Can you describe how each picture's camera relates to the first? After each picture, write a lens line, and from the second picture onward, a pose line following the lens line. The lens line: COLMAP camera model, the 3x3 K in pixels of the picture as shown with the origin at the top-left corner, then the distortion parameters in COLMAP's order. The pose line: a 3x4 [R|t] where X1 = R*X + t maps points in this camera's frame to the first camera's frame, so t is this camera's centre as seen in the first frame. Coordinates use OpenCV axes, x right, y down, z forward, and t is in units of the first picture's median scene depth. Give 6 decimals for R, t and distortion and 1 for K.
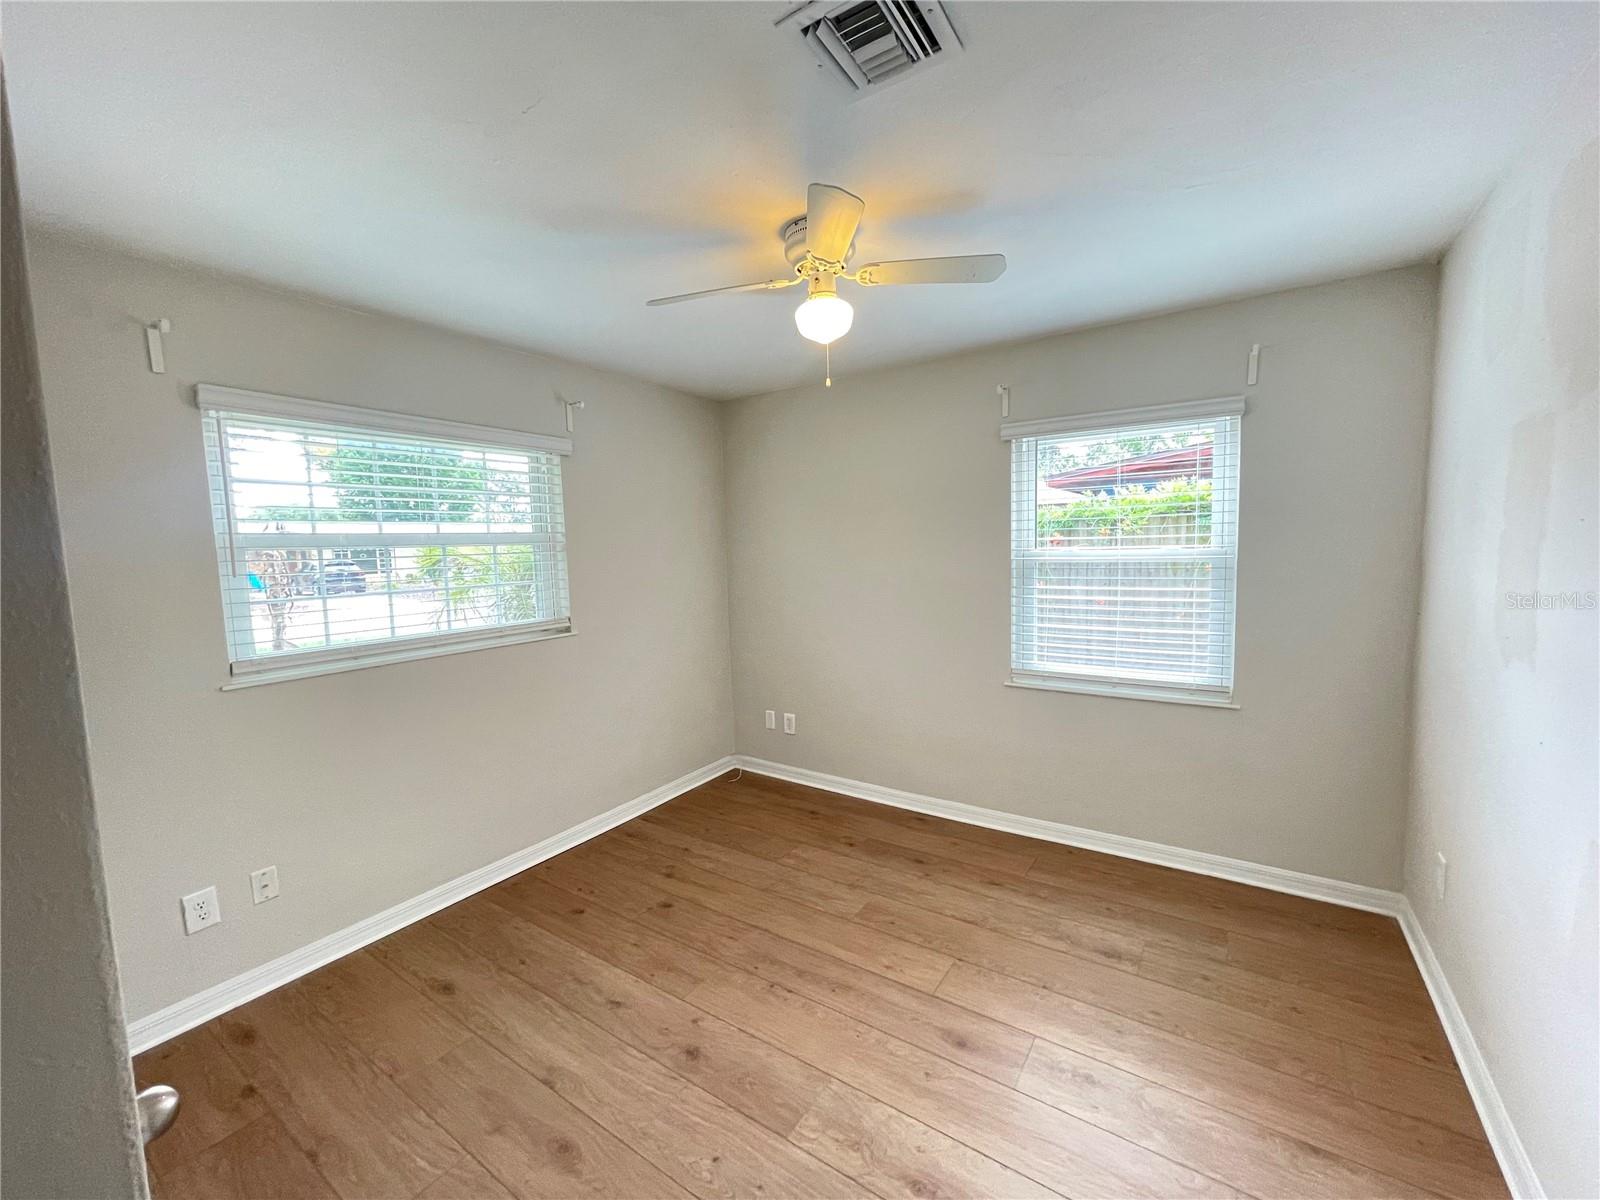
lens RADIAL K [[648.0, 0, 796.9], [0, 648.0, 600.5], [0, 0, 1]] dist [-0.001064, 0.000076]
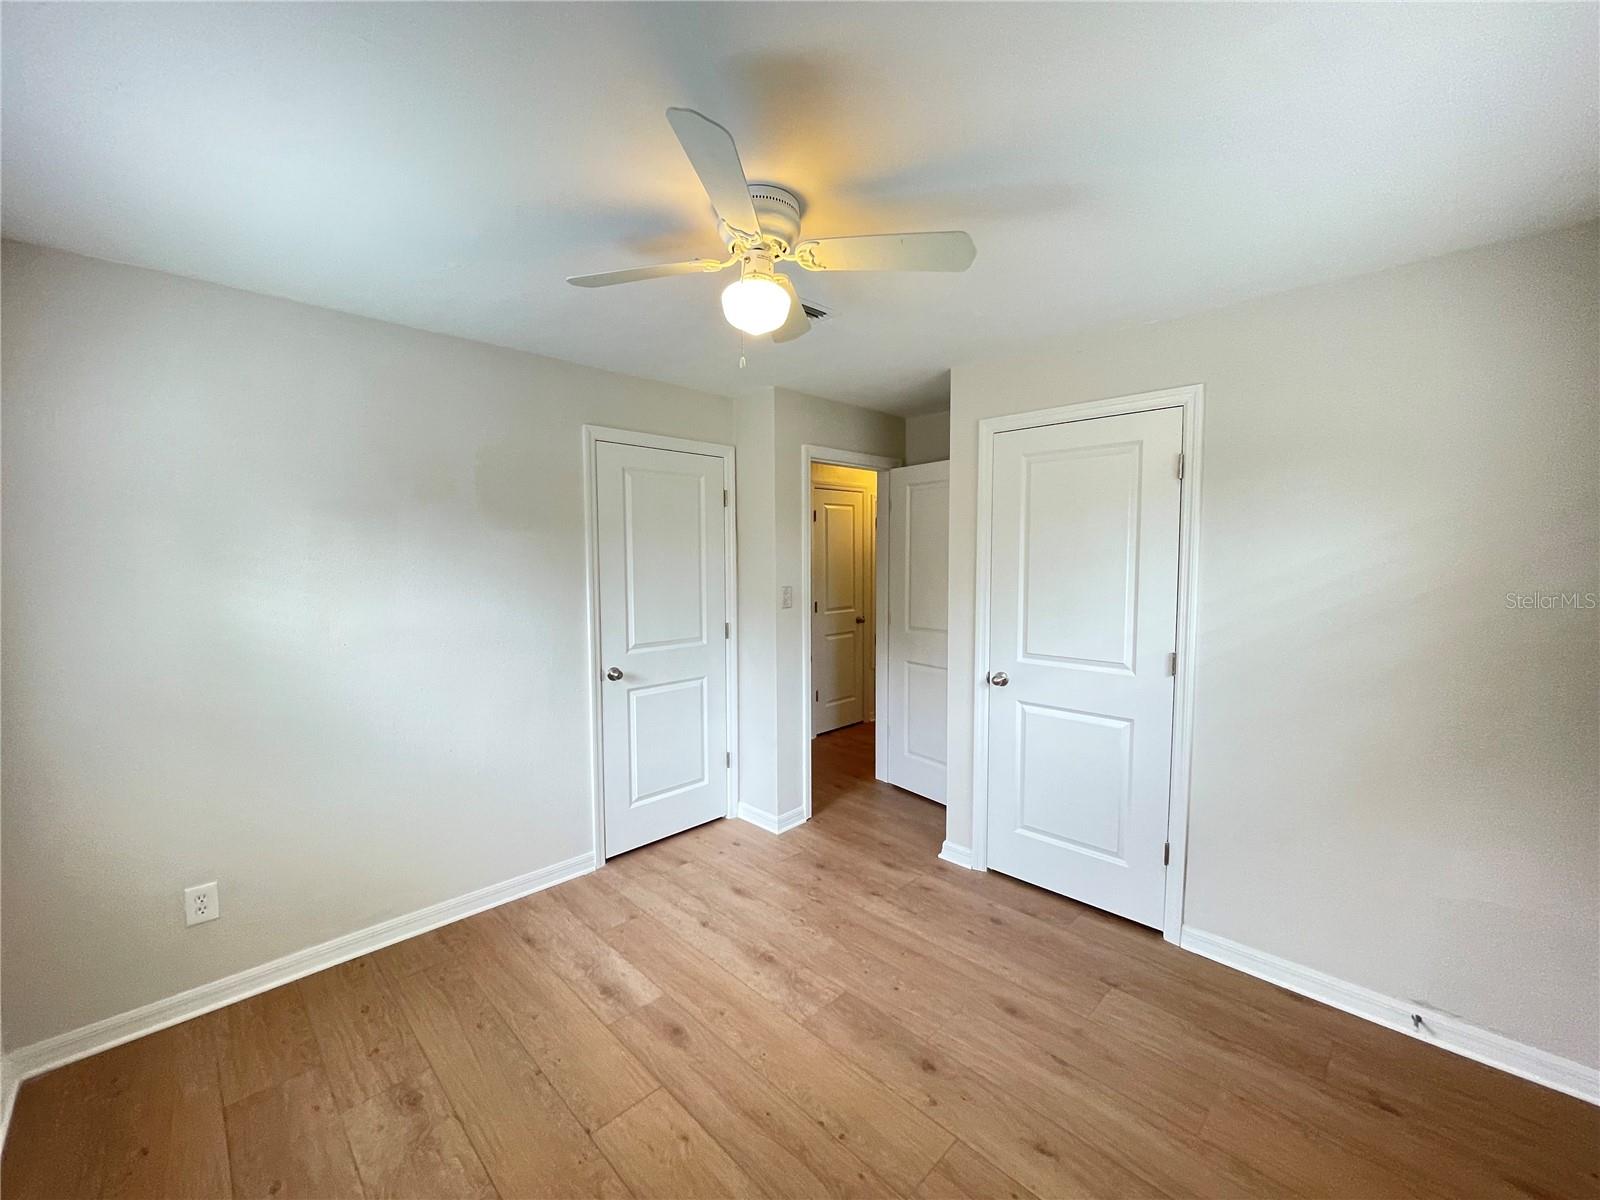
lens RADIAL K [[648.0, 0, 796.9], [0, 648.0, 600.5], [0, 0, 1]] dist [-0.001064, 0.000076]
pose [[-0.980917, 0.020686, 0.193322, -0.166485], [0.050147, 0.987599, 0.148775, -0.176358], [-0.187847, 0.155630, -0.969790, 1.864983]]
